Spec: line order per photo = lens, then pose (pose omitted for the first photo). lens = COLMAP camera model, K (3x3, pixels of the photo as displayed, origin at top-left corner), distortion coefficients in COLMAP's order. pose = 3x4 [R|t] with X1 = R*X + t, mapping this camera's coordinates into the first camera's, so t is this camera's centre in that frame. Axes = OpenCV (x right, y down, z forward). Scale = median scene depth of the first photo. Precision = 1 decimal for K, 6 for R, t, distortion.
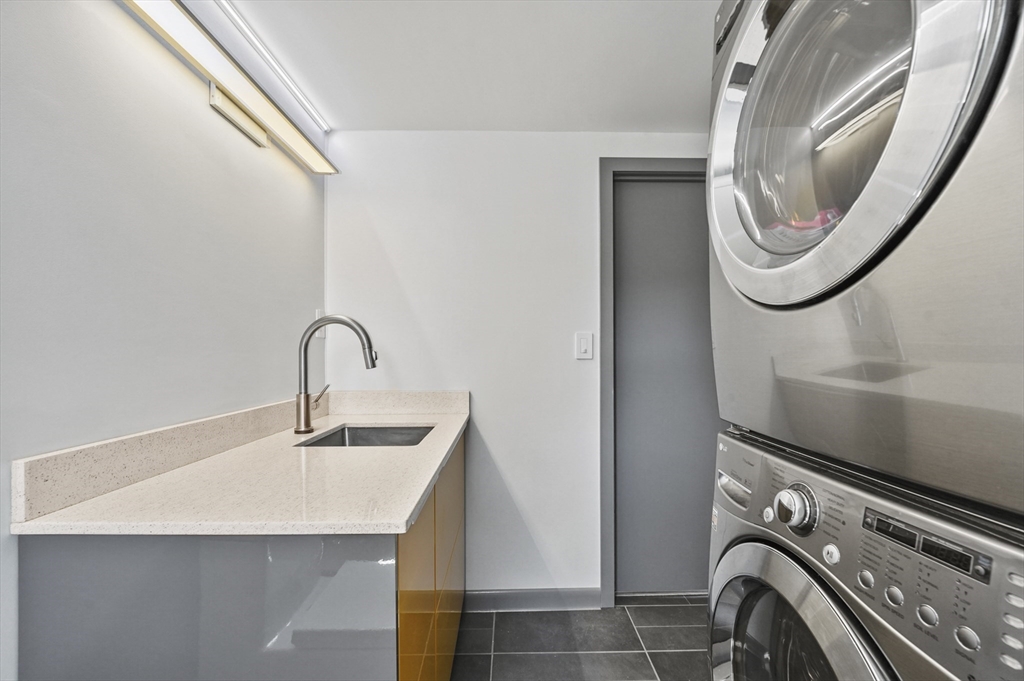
lens RADIAL K [[422.5, 0, 509.6], [0, 422.5, 343.9], [0, 0, 1]] dist [-0.011687, -0.000622]
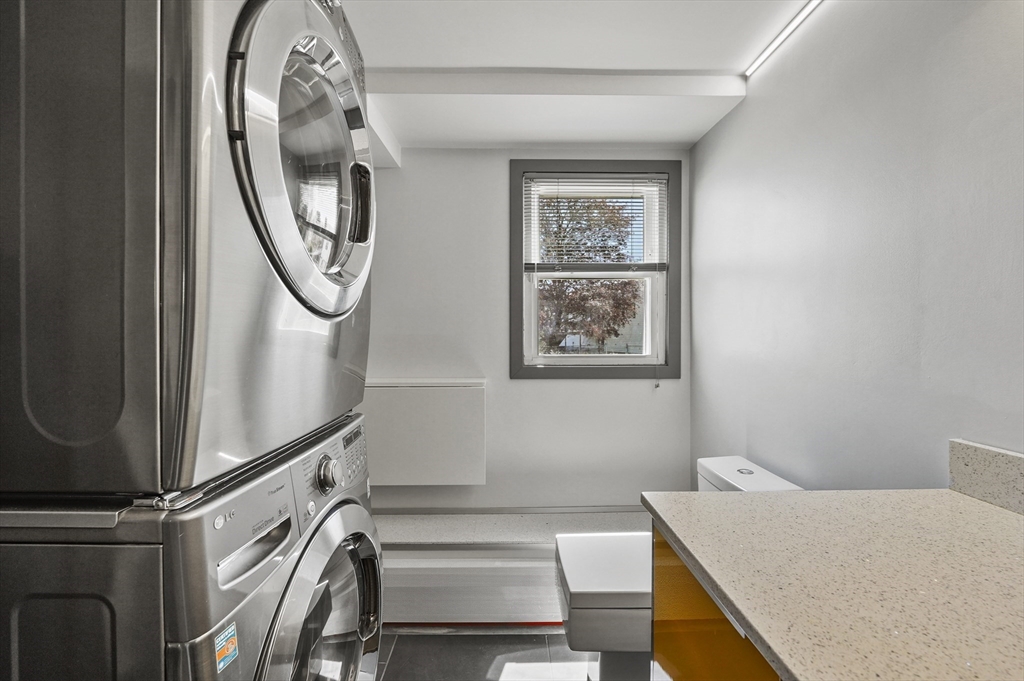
lens RADIAL K [[422.5, 0, 512.1], [0, 422.5, 334.1], [0, 0, 1]] dist [-0.011687, -0.000622]
pose [[-0.999723, 0.006336, 0.022646, 0.069496], [0.005975, 0.999855, -0.015963, -0.011622], [-0.022743, -0.015824, -0.999616, 1.680192]]
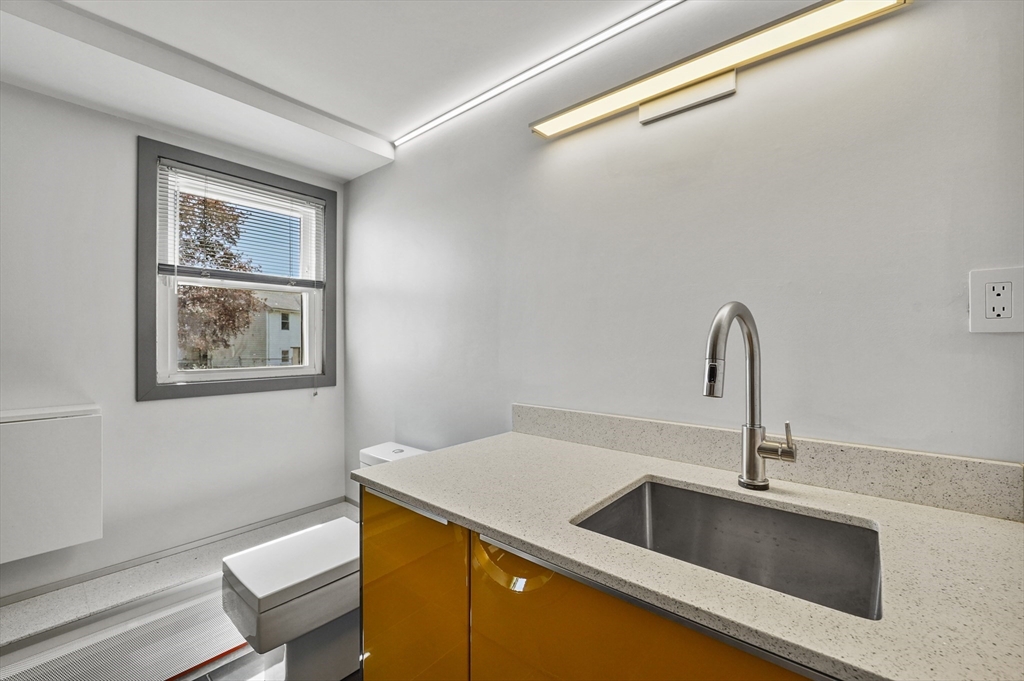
lens RADIAL K [[422.5, 0, 508.0], [0, 422.5, 343.4], [0, 0, 1]] dist [-0.011687, -0.000622]
pose [[-0.671830, 0.007436, -0.740668, 0.393237], [0.019148, 0.999790, -0.007331, -0.019139], [0.740458, -0.019107, -0.671831, 1.869550]]
